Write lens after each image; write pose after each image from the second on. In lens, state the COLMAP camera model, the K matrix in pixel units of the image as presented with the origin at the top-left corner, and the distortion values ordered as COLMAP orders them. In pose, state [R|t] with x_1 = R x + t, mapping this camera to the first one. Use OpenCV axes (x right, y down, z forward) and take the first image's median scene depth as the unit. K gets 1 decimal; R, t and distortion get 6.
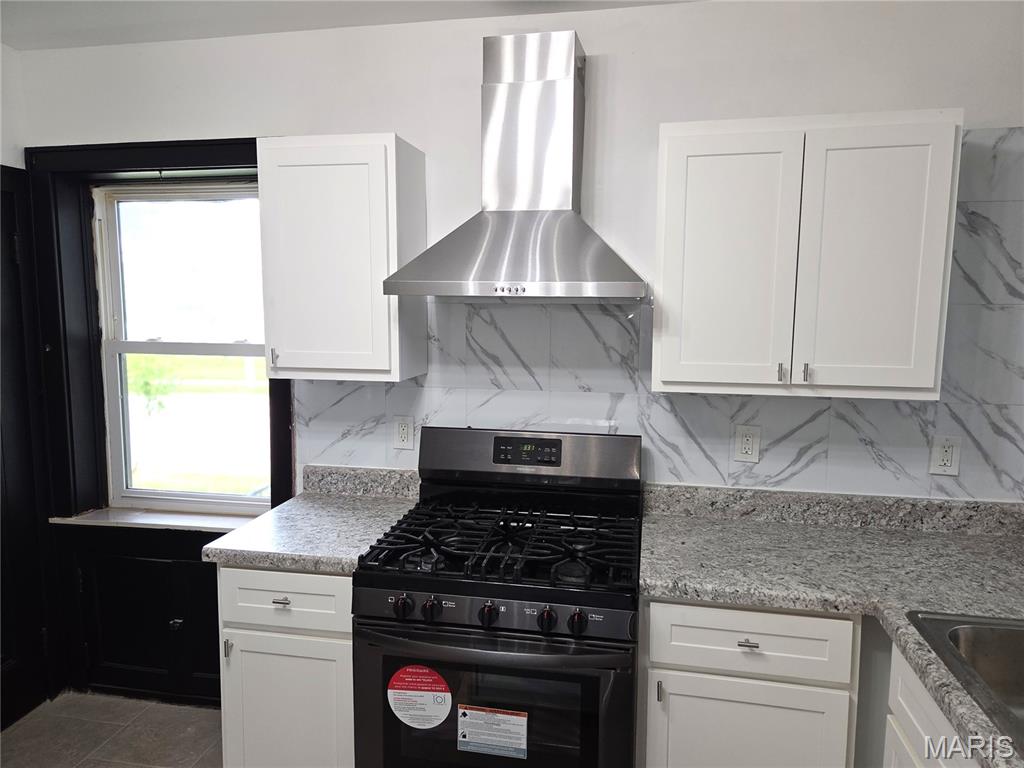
lens RADIAL K [[693.0, 0, 512.0], [0, 693.0, 384.0], [0, 0, 1]] dist [0.069858, -0.066616]
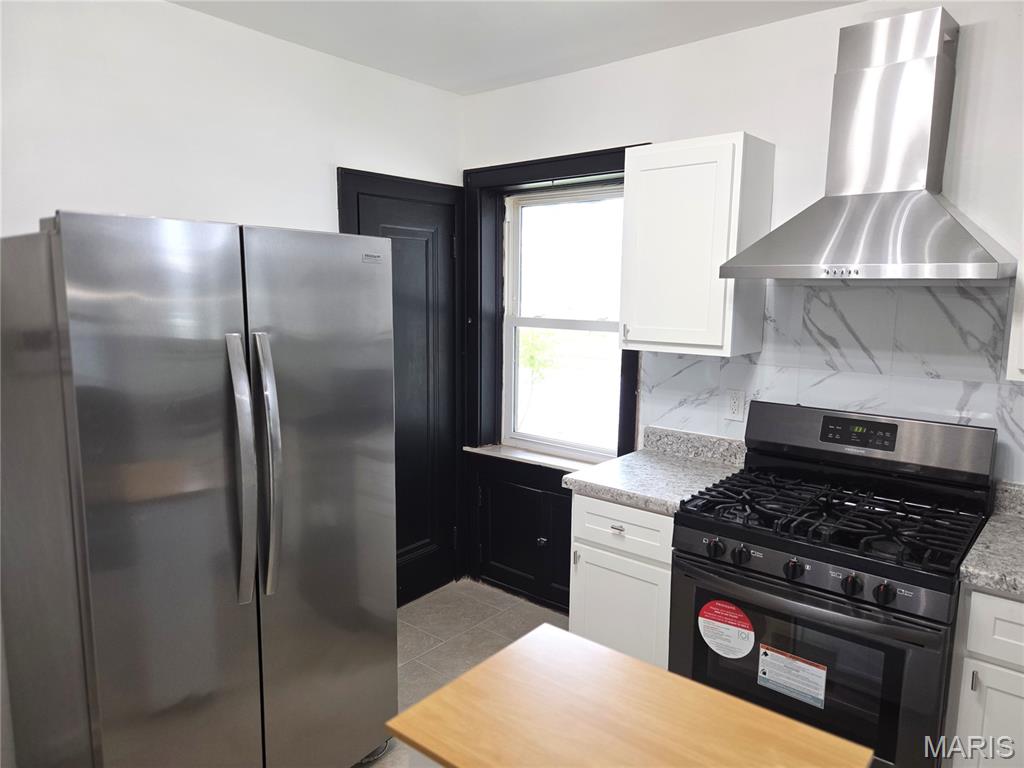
lens RADIAL K [[693.0, 0, 512.0], [0, 693.0, 384.0], [0, 0, 1]] dist [0.069858, -0.066616]
pose [[0.872499, 0.070604, -0.483488, 0.073739], [-0.059797, 0.997496, 0.037756, 0.018266], [0.484943, -0.004031, 0.874537, -0.143342]]
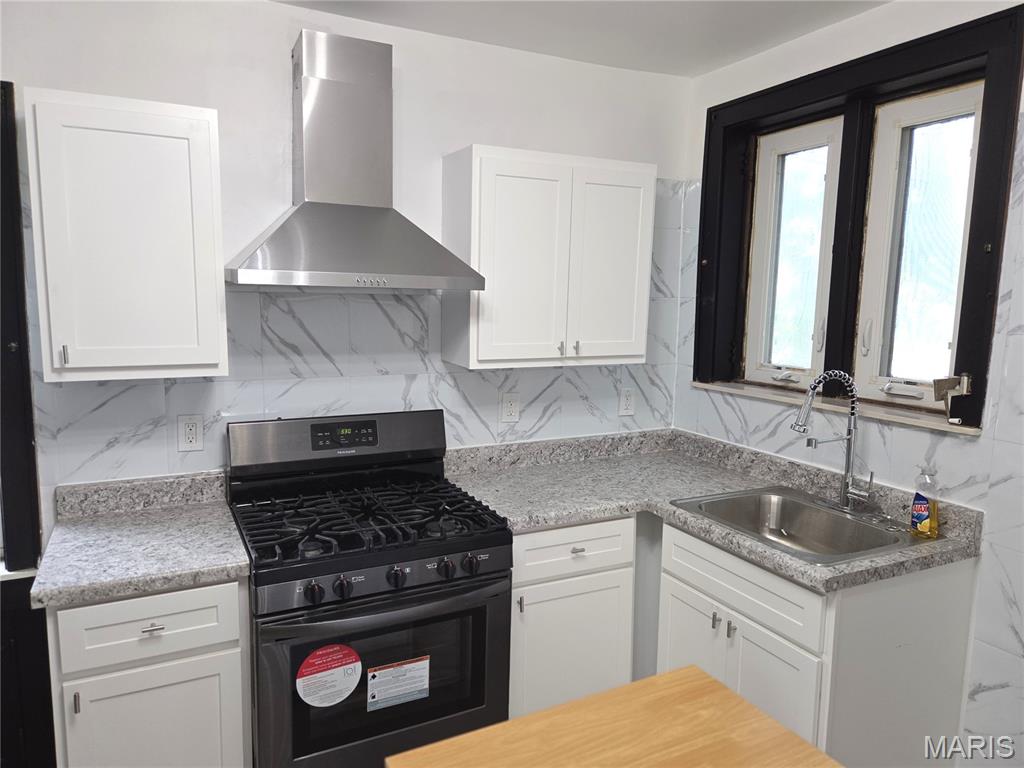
lens RADIAL K [[693.0, 0, 512.0], [0, 693.0, 384.0], [0, 0, 1]] dist [0.069858, -0.066616]
pose [[0.794644, -0.072379, 0.602746, -0.418235], [0.059819, 0.997371, 0.040902, -0.007585], [-0.604122, 0.003553, 0.796884, 0.008444]]
